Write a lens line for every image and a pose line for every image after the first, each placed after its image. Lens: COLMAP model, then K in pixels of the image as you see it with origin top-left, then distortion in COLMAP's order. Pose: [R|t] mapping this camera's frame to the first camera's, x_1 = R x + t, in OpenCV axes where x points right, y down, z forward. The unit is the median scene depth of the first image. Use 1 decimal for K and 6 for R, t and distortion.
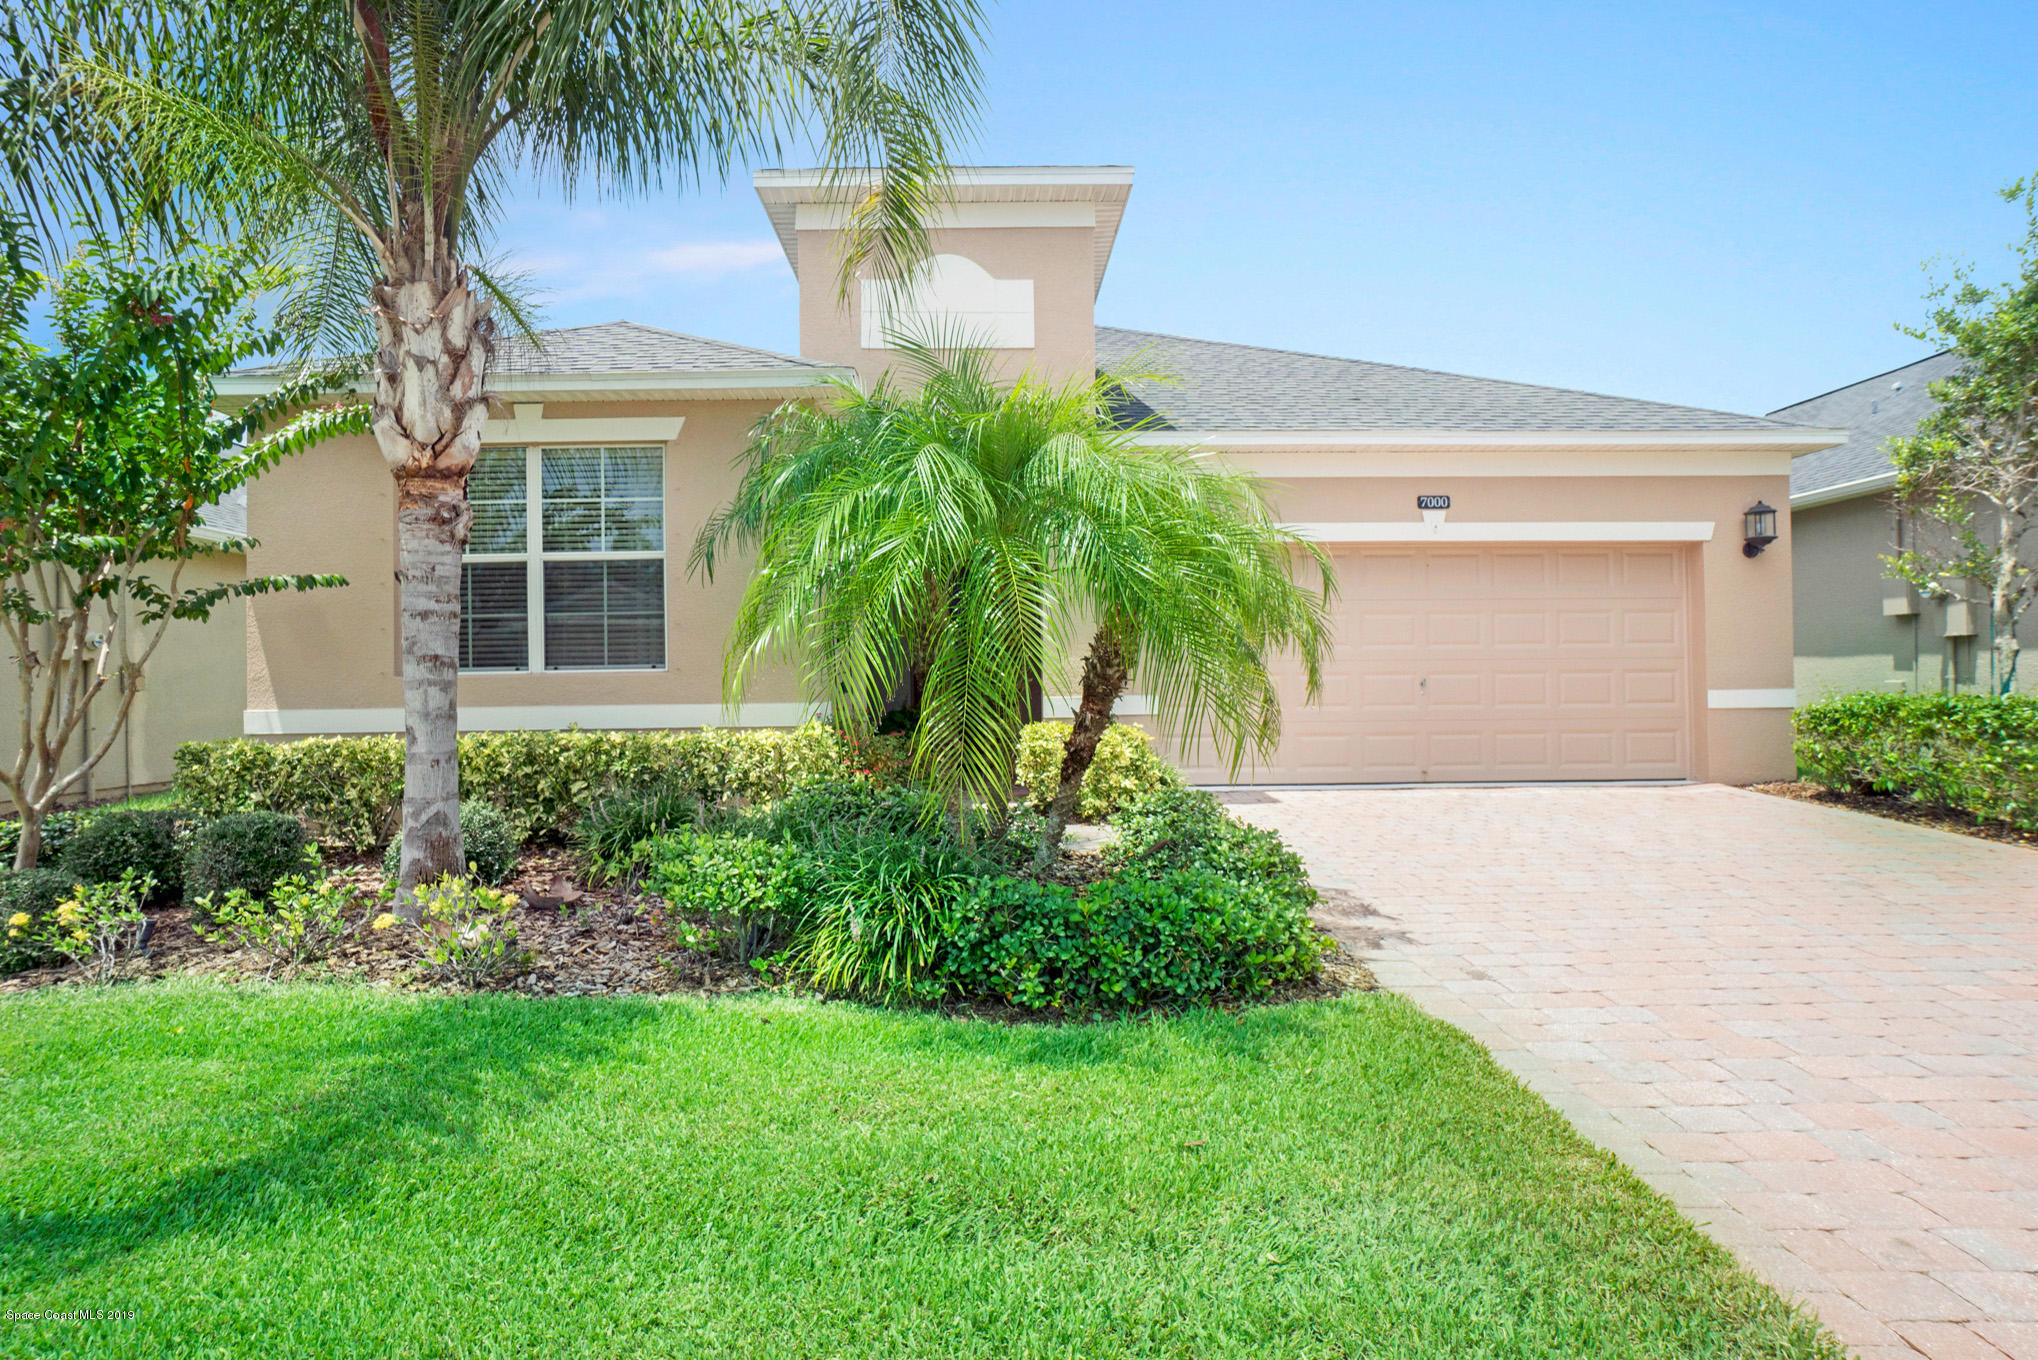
lens RADIAL K [[1050.2, 0, 993.0], [0, 1050.2, 678.8], [0, 0, 1]] dist [-0.005002, -0.000709]
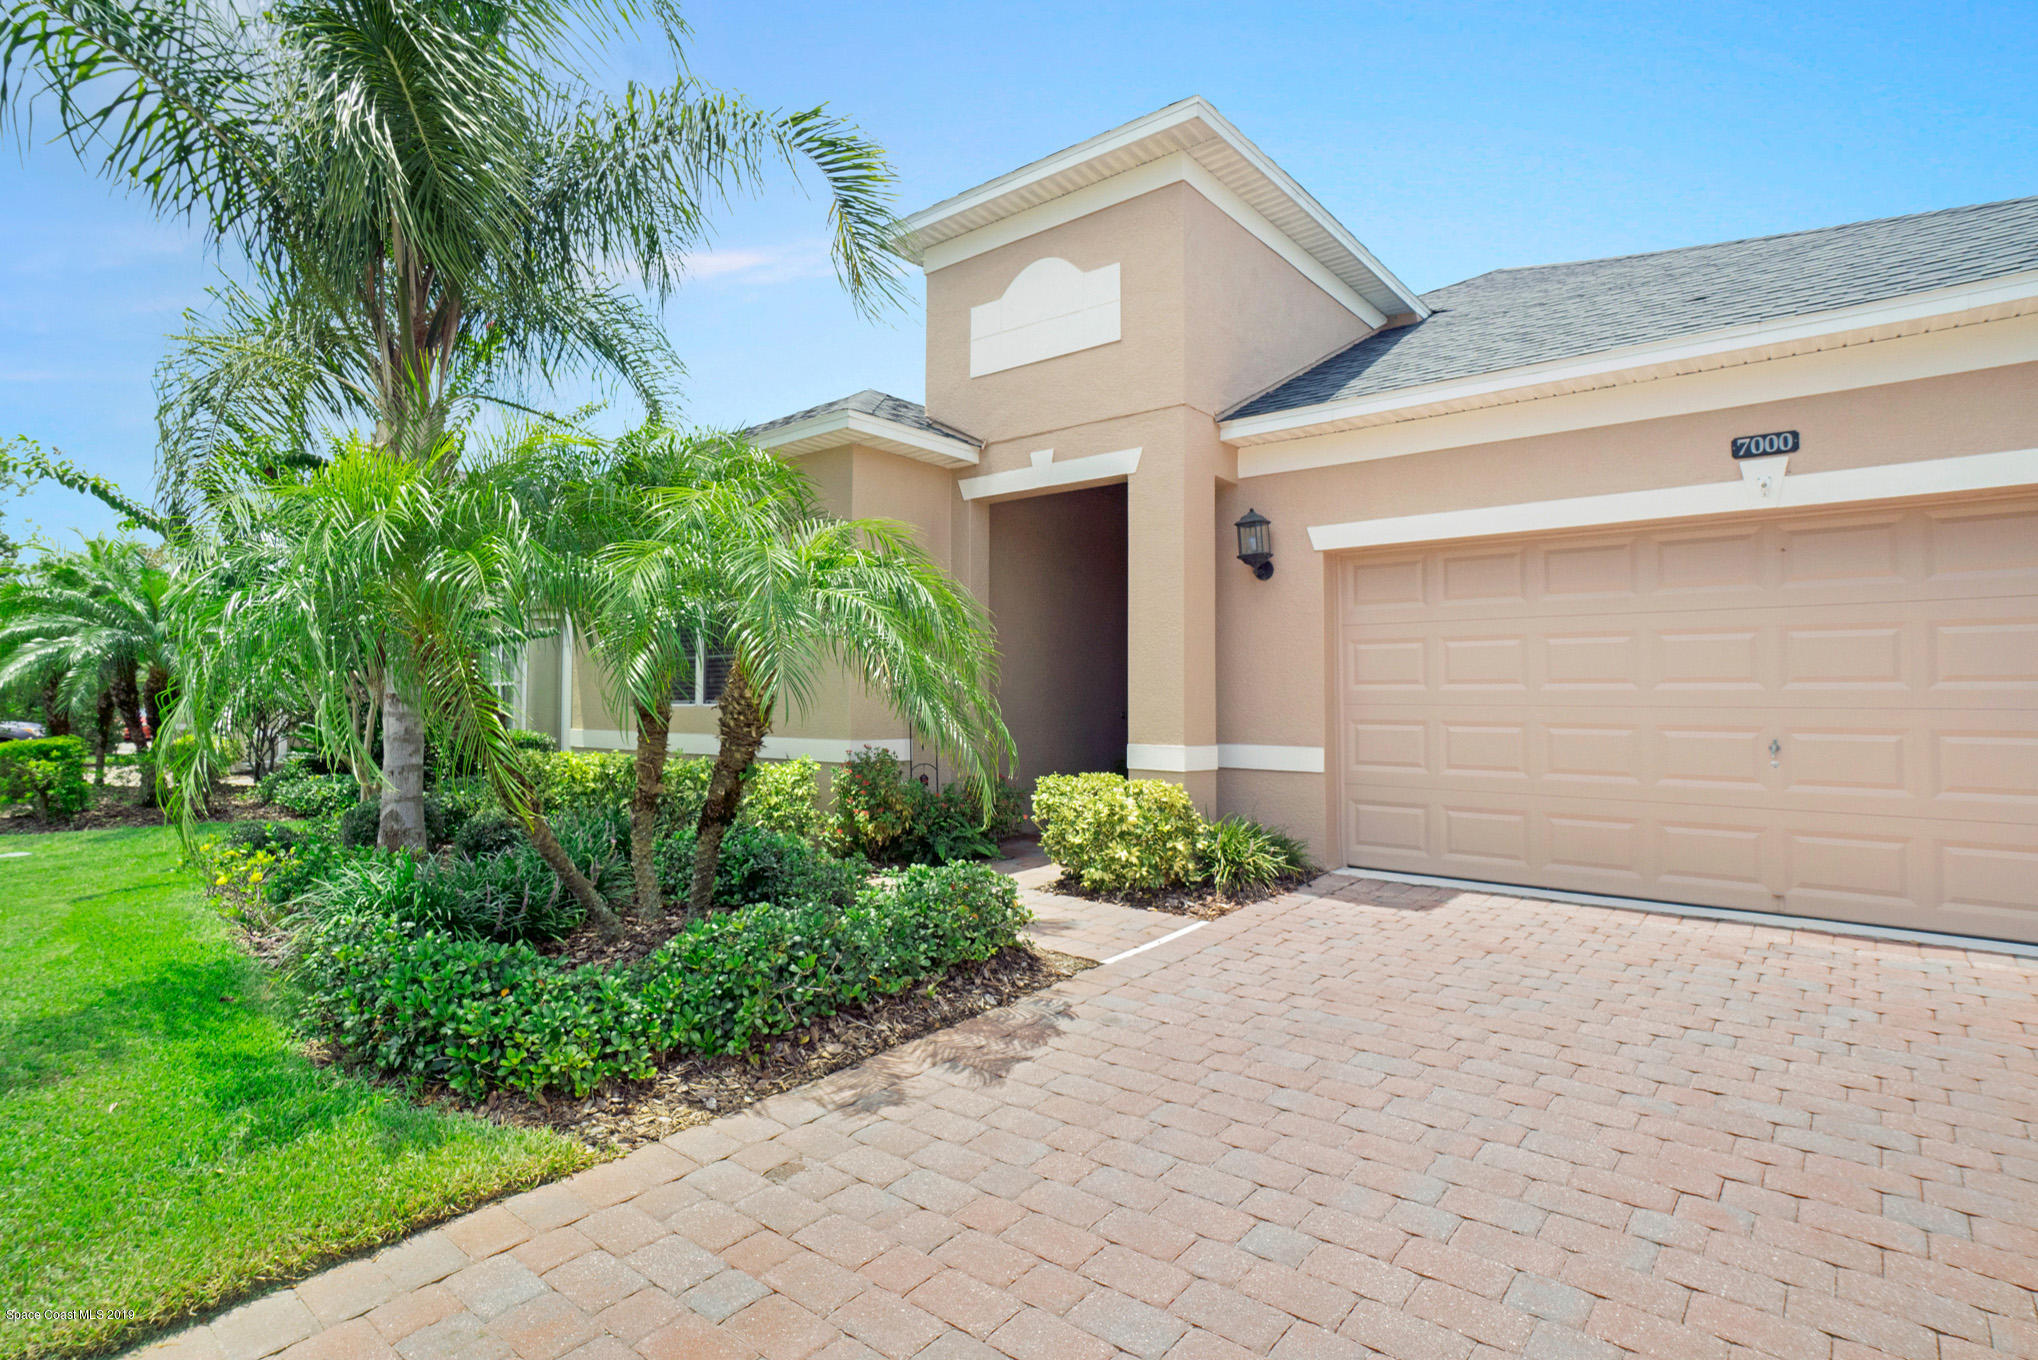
lens RADIAL K [[1050.2, 0, 993.0], [0, 1050.2, 678.8], [0, 0, 1]] dist [-0.005002, -0.000709]
pose [[0.746954, 0.000471, -0.664875, 0.489710], [-0.015860, 0.999728, -0.017109, -0.017951], [0.664686, 0.023325, 0.746758, 0.265688]]
